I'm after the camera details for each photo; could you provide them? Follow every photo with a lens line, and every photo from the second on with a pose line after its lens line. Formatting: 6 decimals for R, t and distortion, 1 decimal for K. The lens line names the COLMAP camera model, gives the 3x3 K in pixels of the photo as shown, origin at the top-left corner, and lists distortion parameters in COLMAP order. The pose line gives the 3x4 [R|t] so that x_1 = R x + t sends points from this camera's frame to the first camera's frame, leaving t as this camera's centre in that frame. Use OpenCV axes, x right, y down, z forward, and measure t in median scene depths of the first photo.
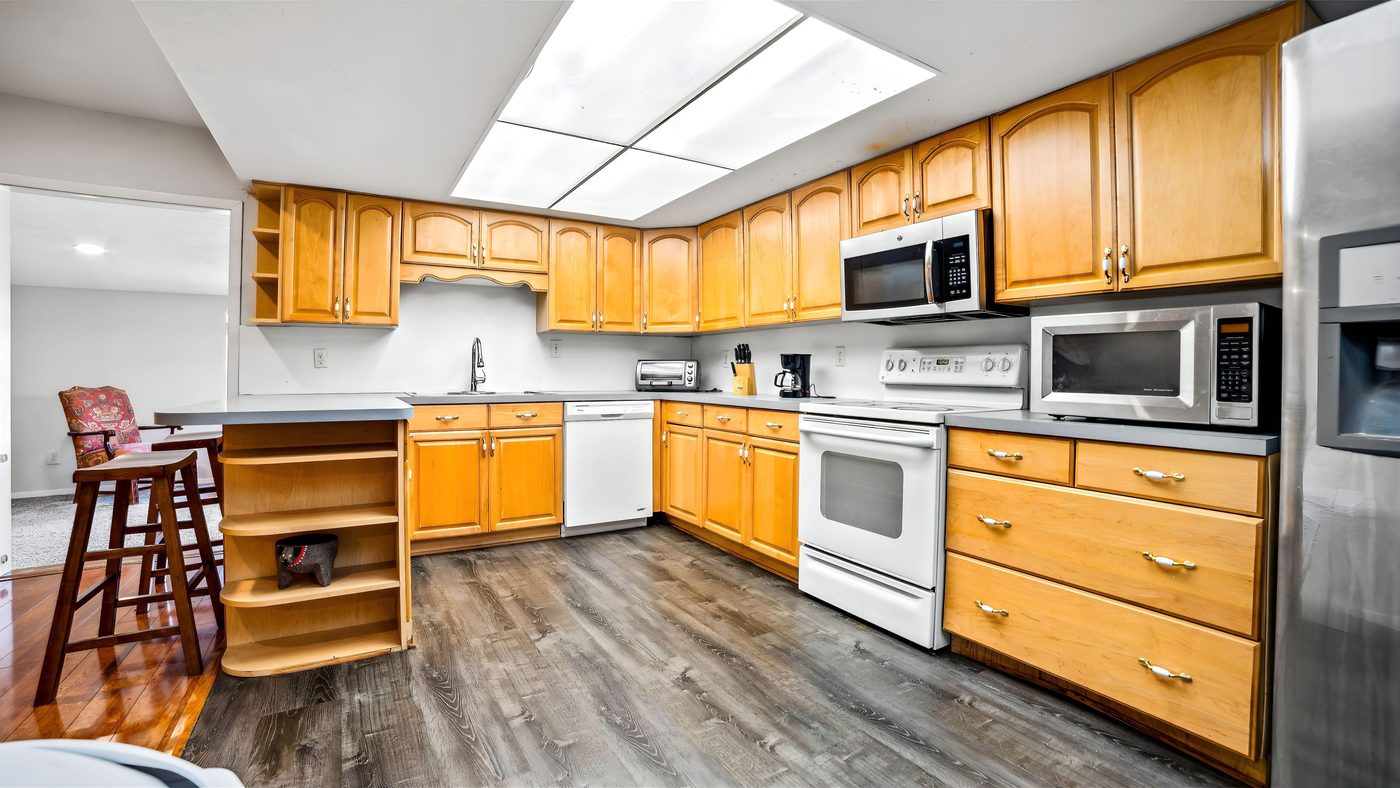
lens RADIAL K [[590.8, 0, 700.3], [0, 590.8, 373.3], [0, 0, 1]] dist [-0.101534, 0.031162]
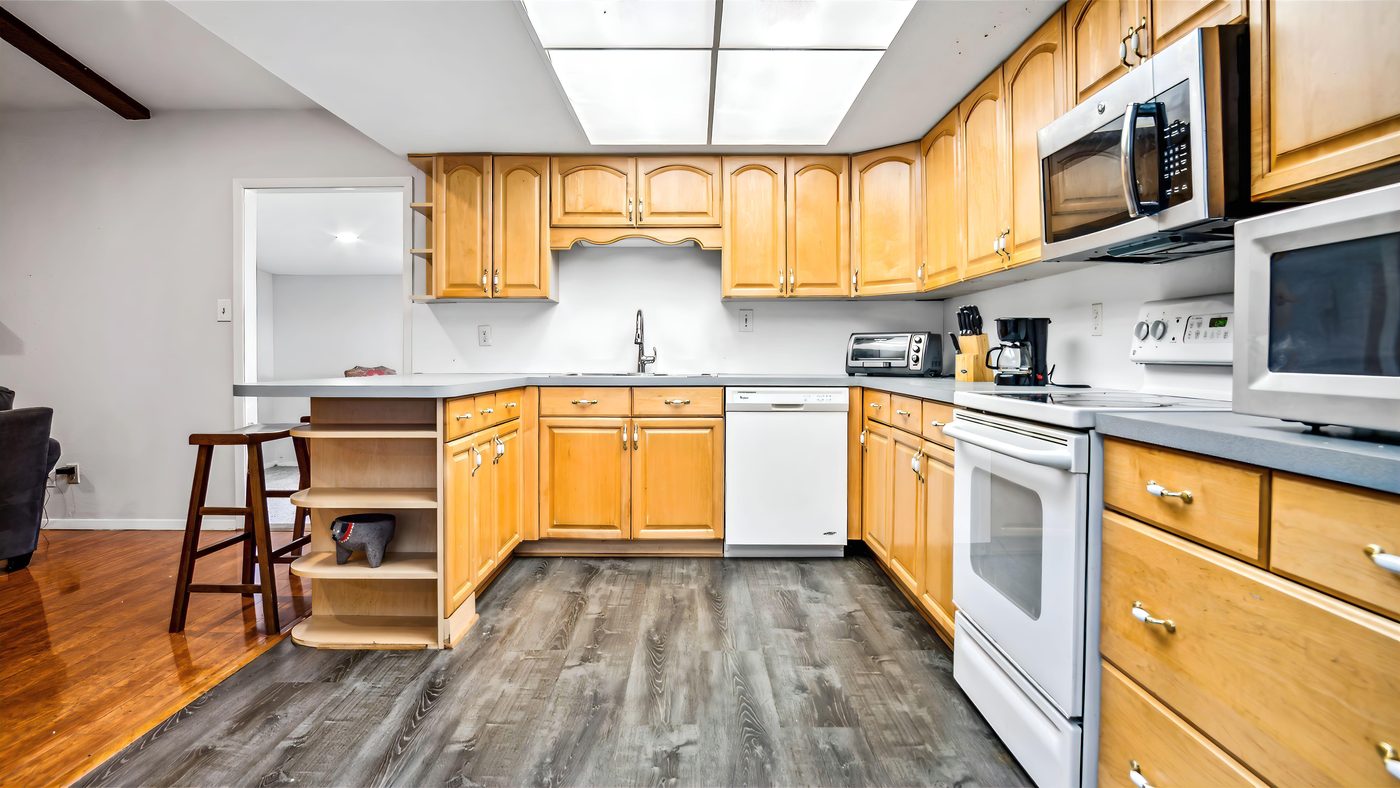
lens RADIAL K [[756.1, 0, 697.7], [0, 756.1, 376.4], [0, 0, 1]] dist [-0.036222, -0.000124]
pose [[0.856321, 0.011647, -0.516313, 0.294901], [0.000716, 0.999718, 0.023739, 0.011930], [0.516444, -0.020698, 0.856071, 0.118207]]
